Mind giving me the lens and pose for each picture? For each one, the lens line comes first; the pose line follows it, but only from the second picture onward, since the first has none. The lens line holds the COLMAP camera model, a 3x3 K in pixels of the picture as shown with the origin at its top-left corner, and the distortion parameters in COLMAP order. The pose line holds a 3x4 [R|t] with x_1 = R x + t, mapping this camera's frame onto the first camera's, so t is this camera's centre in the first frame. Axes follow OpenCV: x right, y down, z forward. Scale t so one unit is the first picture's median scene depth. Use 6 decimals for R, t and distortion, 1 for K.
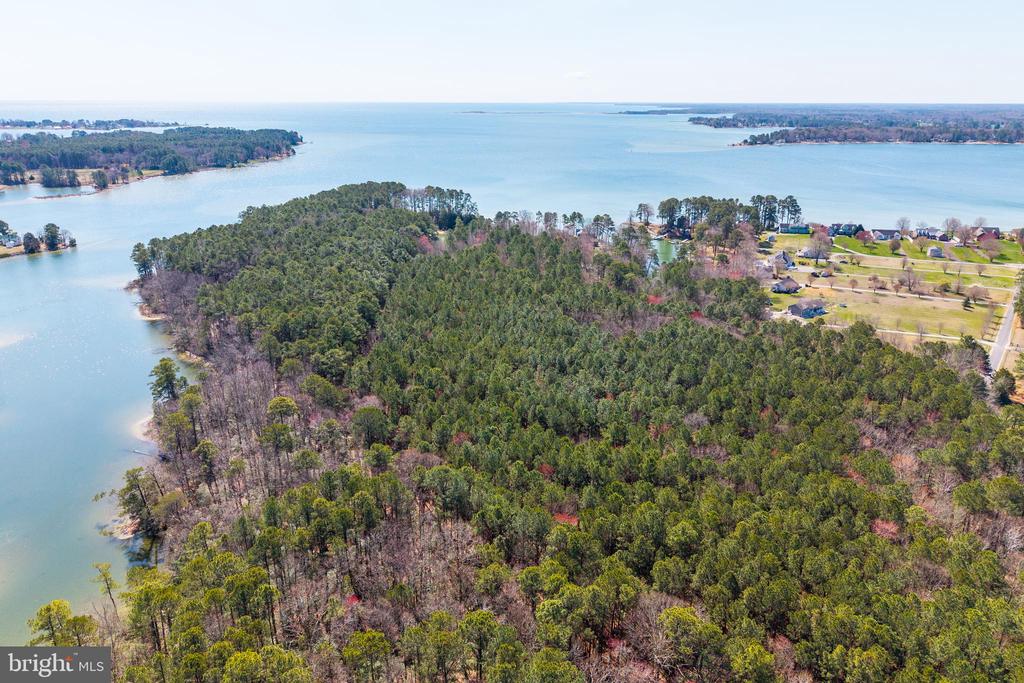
lens RADIAL K [[694.4, 0, 512.6], [0, 694.4, 349.8], [0, 0, 1]] dist [0.018350, -0.009636]
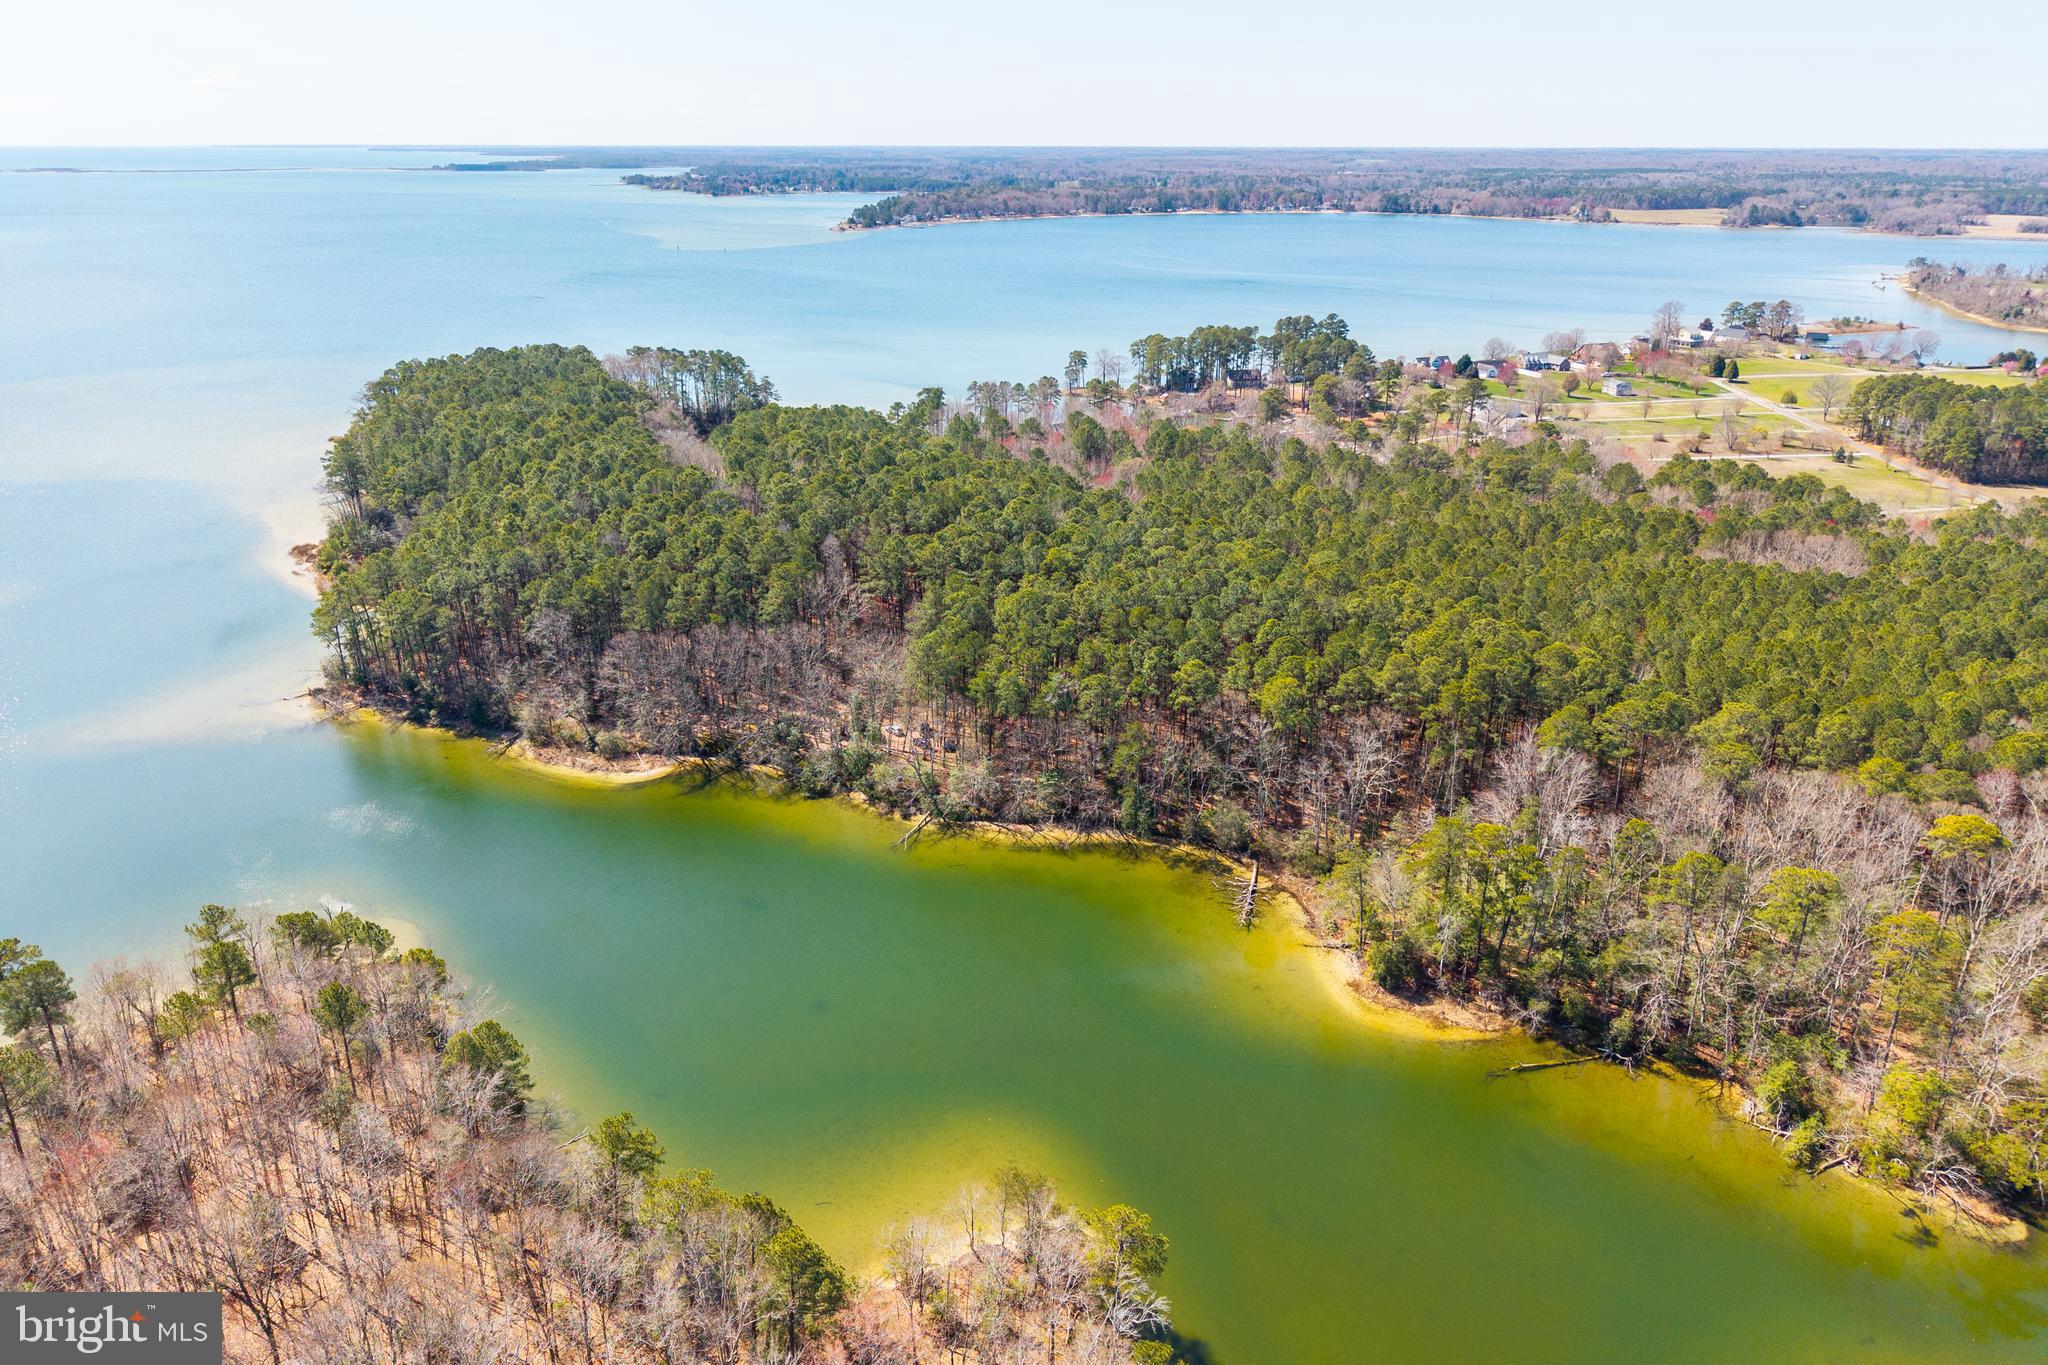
lens RADIAL K [[1388.7, 0, 1012.5], [0, 1388.7, 666.6], [0, 0, 1]] dist [0.018350, -0.009636]
pose [[0.846144, -0.192118, 0.497123, -0.150077], [0.183543, 0.980752, 0.066616, -0.023330], [-0.500353, 0.034876, 0.865119, 0.062481]]
